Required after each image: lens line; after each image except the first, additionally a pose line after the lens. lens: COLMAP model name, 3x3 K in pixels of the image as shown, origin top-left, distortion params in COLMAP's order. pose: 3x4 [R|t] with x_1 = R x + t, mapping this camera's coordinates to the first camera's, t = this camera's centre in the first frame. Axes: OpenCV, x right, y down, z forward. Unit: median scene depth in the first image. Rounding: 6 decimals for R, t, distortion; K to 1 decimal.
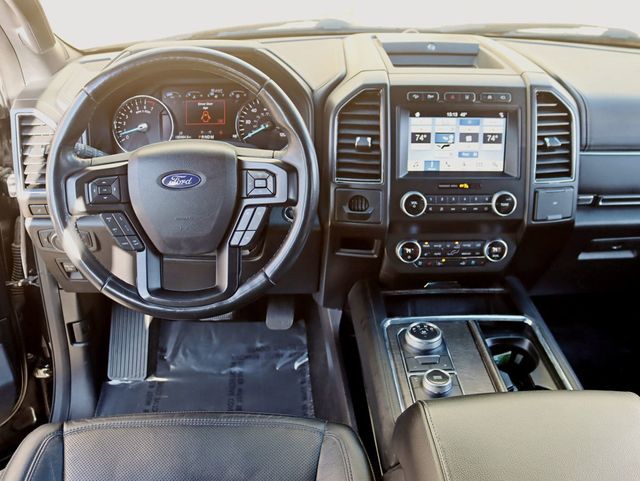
lens RADIAL K [[740.7, 0, 319.8], [0, 740.7, 240.5], [0, 0, 1]] dist [-0.105414, 0.000000]
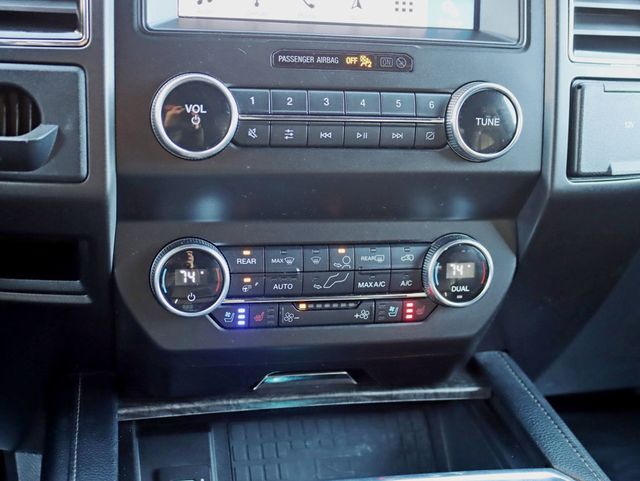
lens RADIAL K [[784.5, 0, 319.9], [0, 784.5, 241.6], [0, 0, 1]] dist [-0.036617, 0.000000]
pose [[0.989151, -0.009622, 0.146586, 0.126138], [0.024298, 0.994825, -0.098658, 0.032775], [-0.144878, 0.101149, 0.984266, 0.664288]]
